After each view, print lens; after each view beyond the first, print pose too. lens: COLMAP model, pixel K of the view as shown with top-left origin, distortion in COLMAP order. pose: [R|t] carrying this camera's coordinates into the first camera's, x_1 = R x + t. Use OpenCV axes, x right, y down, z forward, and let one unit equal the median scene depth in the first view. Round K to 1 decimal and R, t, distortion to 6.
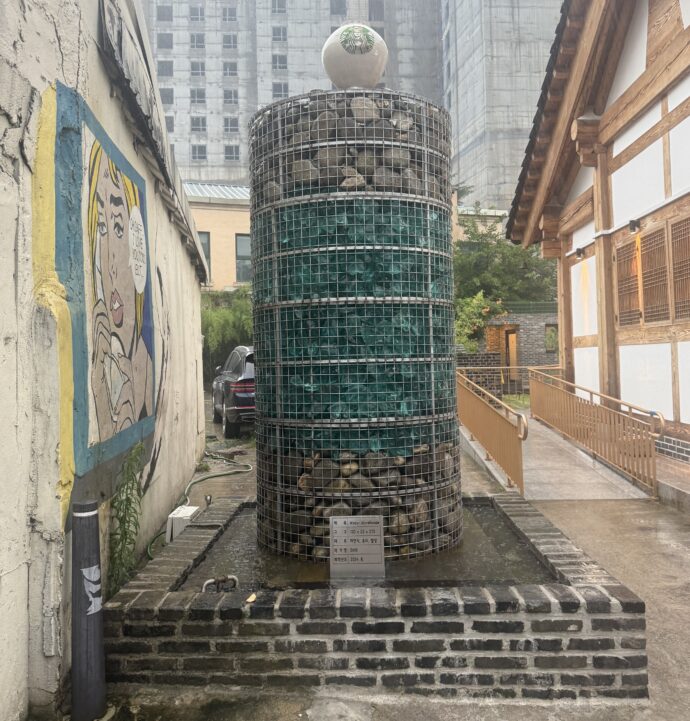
lens RADIAL K [[665.1, 0, 347.0], [0, 665.1, 334.4], [0, 0, 1]] dist [0.111223, -0.175032]
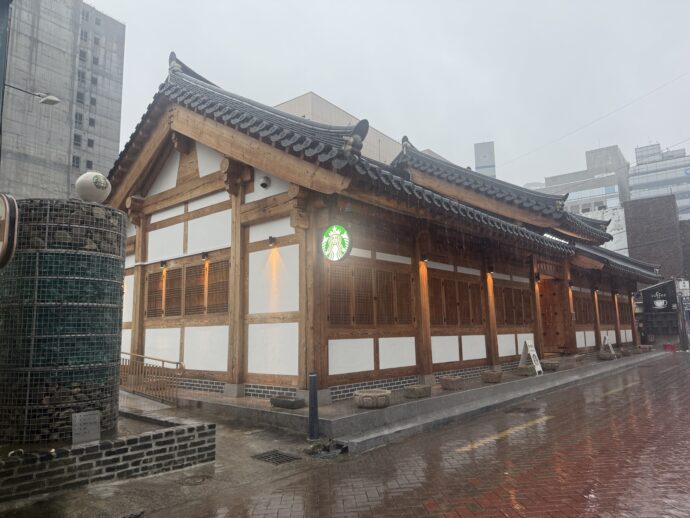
lens RADIAL K [[489.3, 0, 345.0], [0, 489.3, 259.0], [0, 0, 1]] dist [-0.000701, -0.001775]
pose [[0.640277, 0.120467, 0.758639, -0.629686], [-0.024657, 0.990340, -0.136449, -0.005720], [-0.767748, 0.068659, 0.637062, -0.552115]]
